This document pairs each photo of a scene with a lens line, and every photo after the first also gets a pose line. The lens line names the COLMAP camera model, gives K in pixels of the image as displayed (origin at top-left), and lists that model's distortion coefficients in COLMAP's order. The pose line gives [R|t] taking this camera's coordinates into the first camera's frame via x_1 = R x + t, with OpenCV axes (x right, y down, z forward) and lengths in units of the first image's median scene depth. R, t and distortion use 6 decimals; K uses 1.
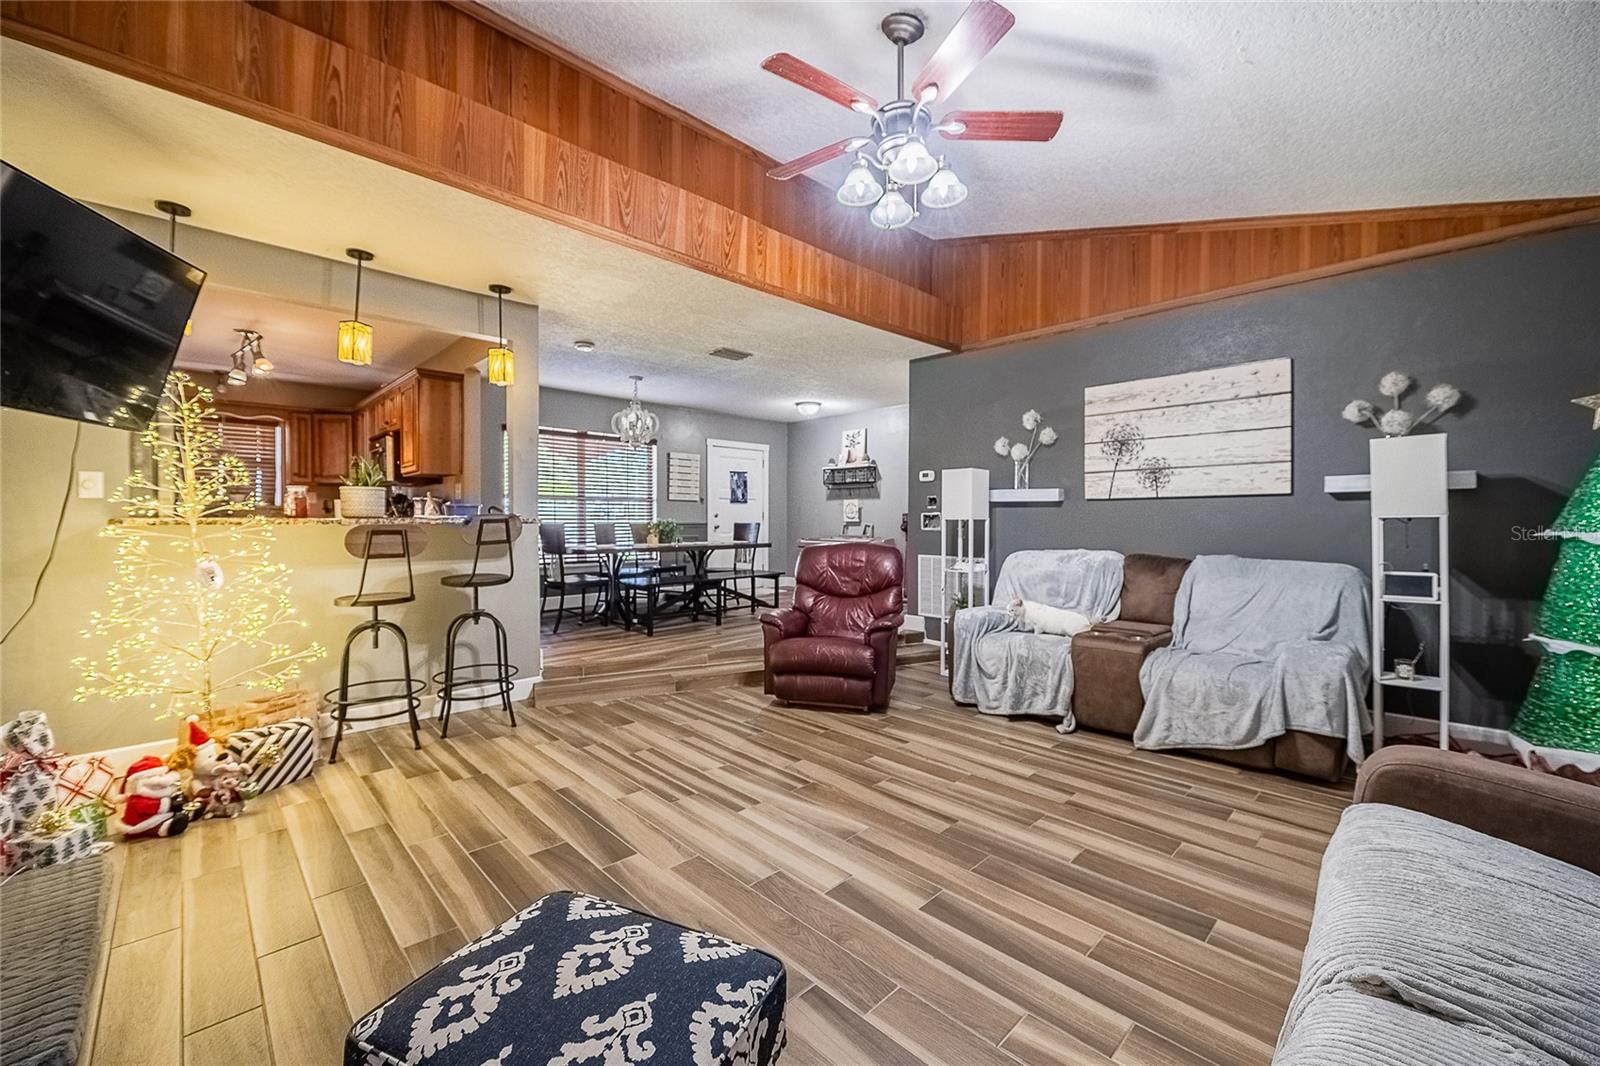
lens RADIAL K [[636.8, 0, 795.4], [0, 636.8, 524.8], [0, 0, 1]] dist [-0.009274, -0.000668]
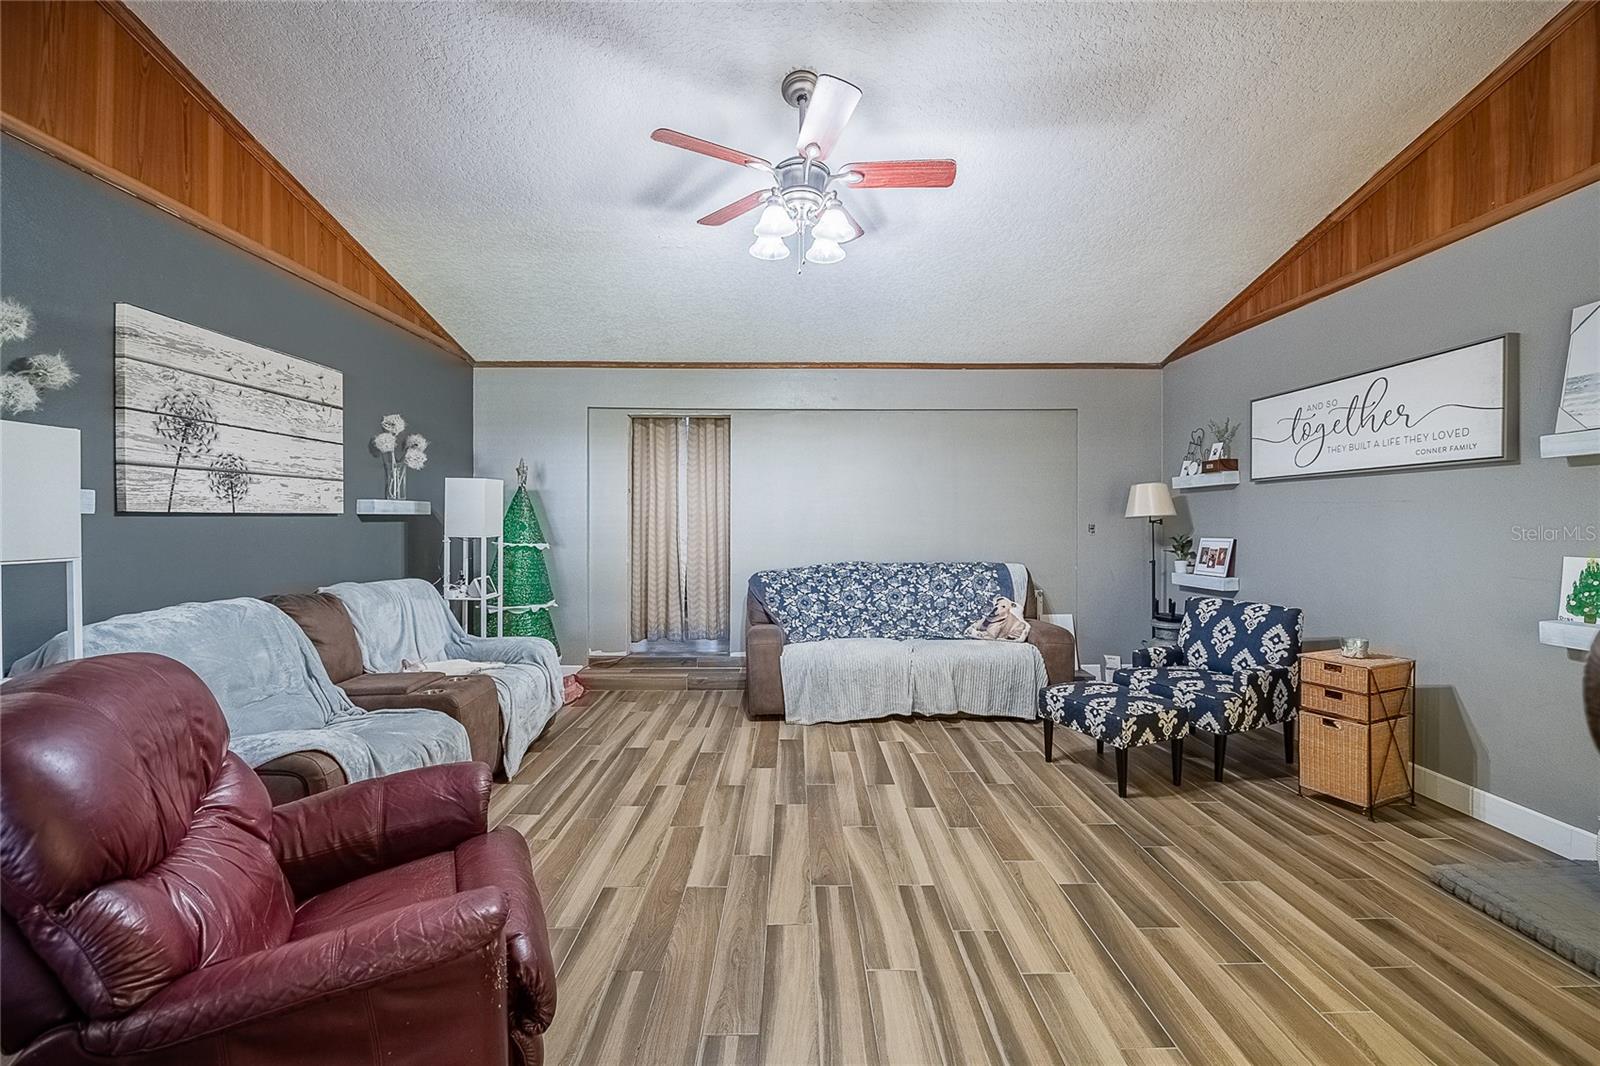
lens RADIAL K [[636.8, 0, 805.6], [0, 636.8, 521.2], [0, 0, 1]] dist [-0.009274, -0.000668]
pose [[-0.733334, -0.001958, 0.679865, -0.372494], [0.003965, 0.999967, 0.007157, -0.040798], [-0.679856, 0.007944, -0.733302, 1.175019]]
